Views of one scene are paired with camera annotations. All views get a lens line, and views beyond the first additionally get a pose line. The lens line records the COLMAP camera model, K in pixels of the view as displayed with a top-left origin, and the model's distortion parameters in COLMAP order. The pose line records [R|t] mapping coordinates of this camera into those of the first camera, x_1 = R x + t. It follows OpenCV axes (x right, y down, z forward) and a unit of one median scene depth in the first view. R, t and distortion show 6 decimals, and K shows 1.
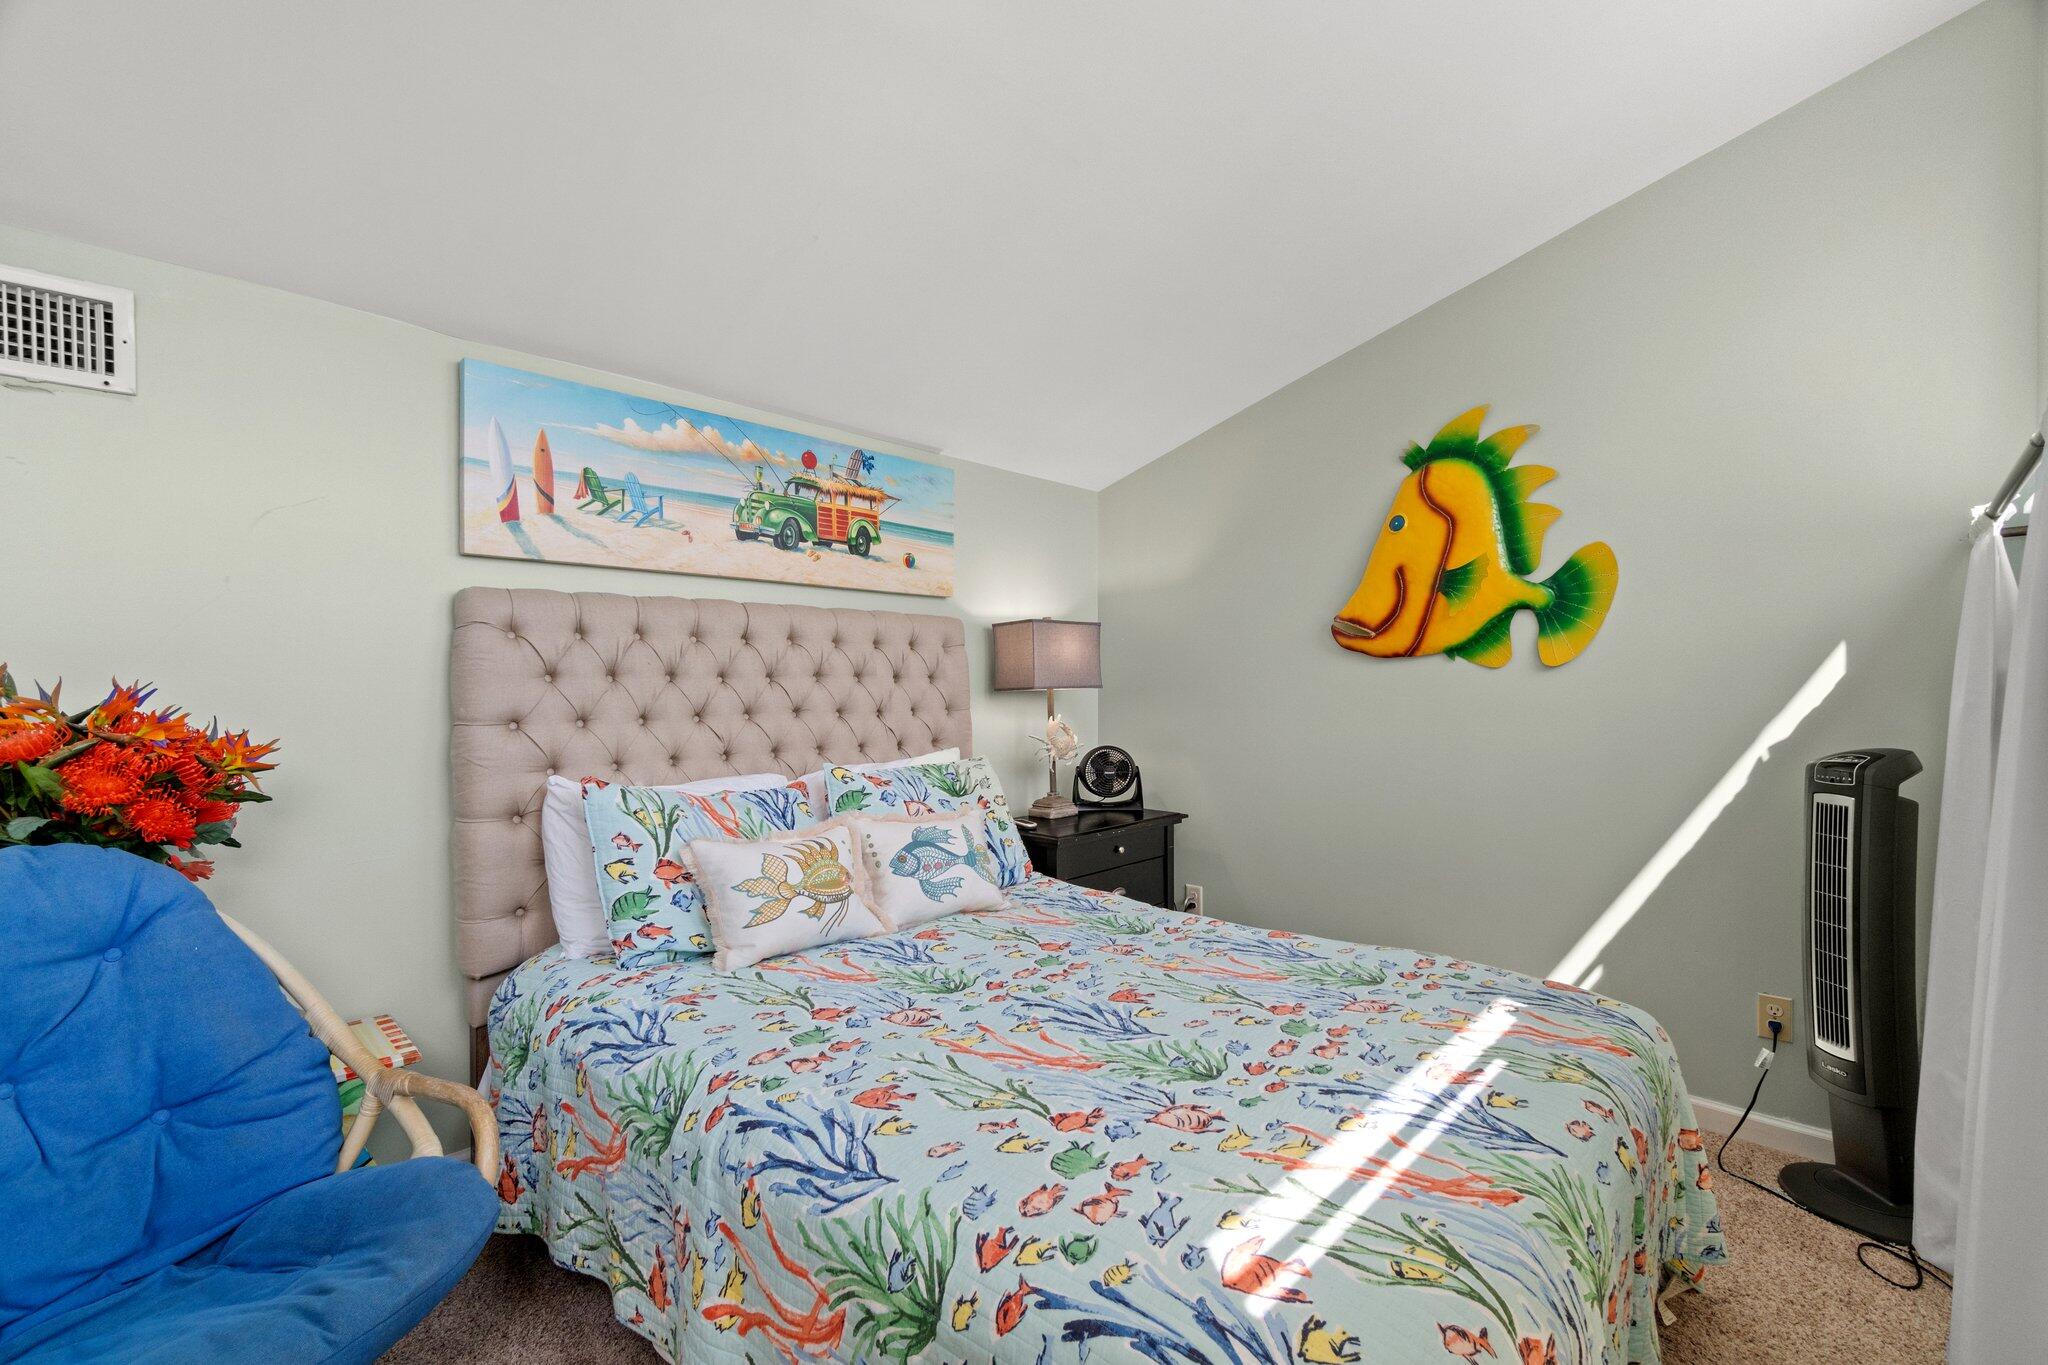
lens RADIAL K [[882.1, 0, 1026.6], [0, 882.1, 684.1], [0, 0, 1]] dist [-0.006142, 0.000398]
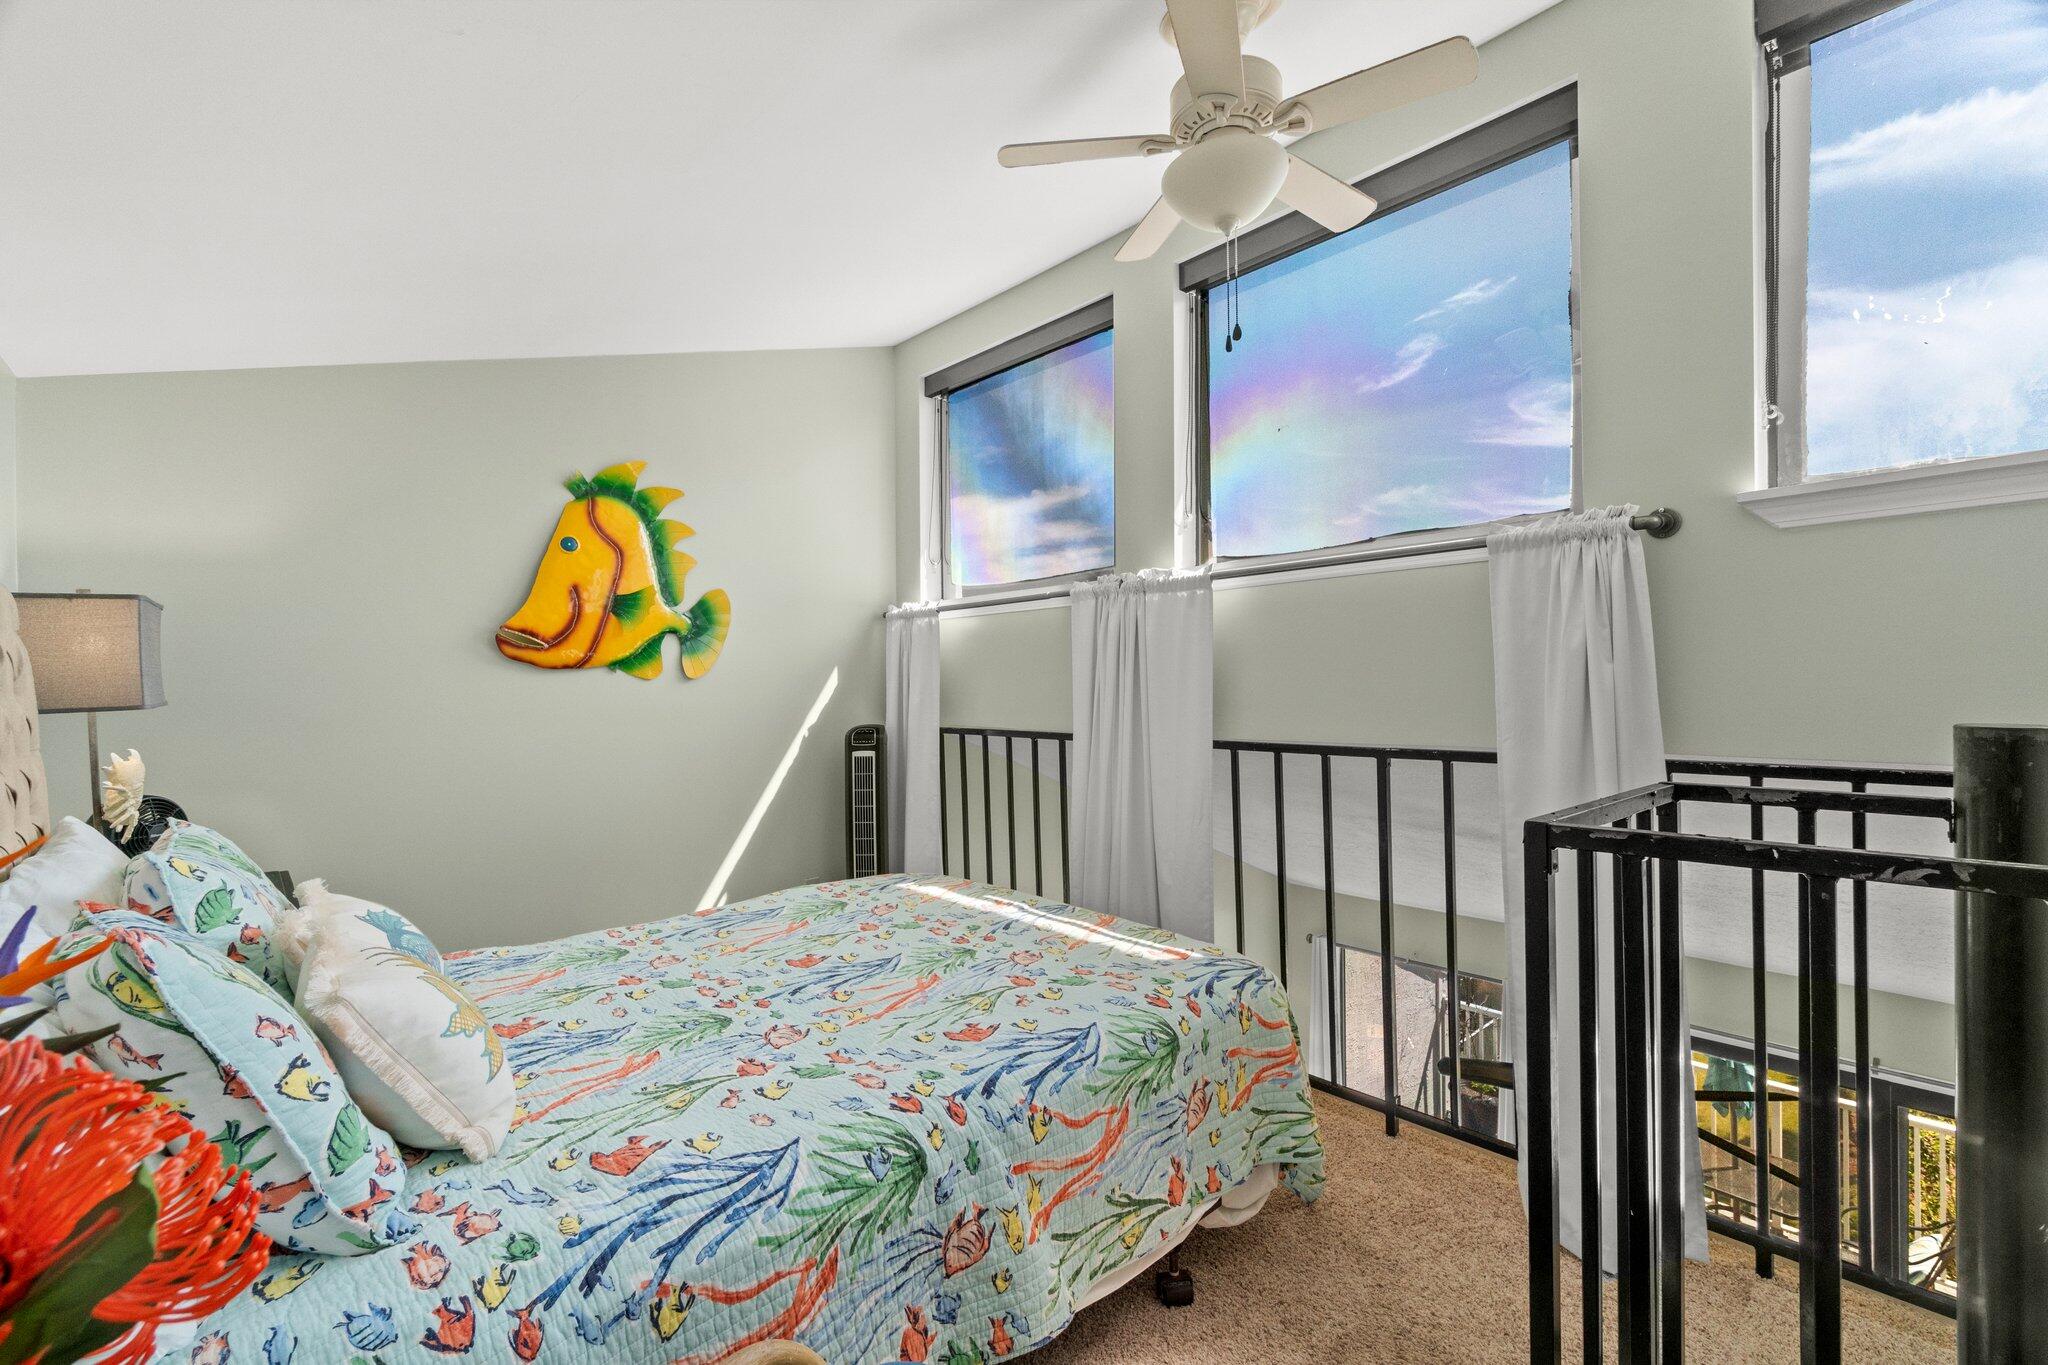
lens RADIAL K [[882.1, 0, 1026.6], [0, 882.1, 684.1], [0, 0, 1]] dist [-0.006142, 0.000398]
pose [[0.076025, -0.001016, 0.997105, -1.049181], [0.010273, 0.999947, 0.000236, -0.010994], [-0.997053, 0.010226, 0.076031, 0.628929]]
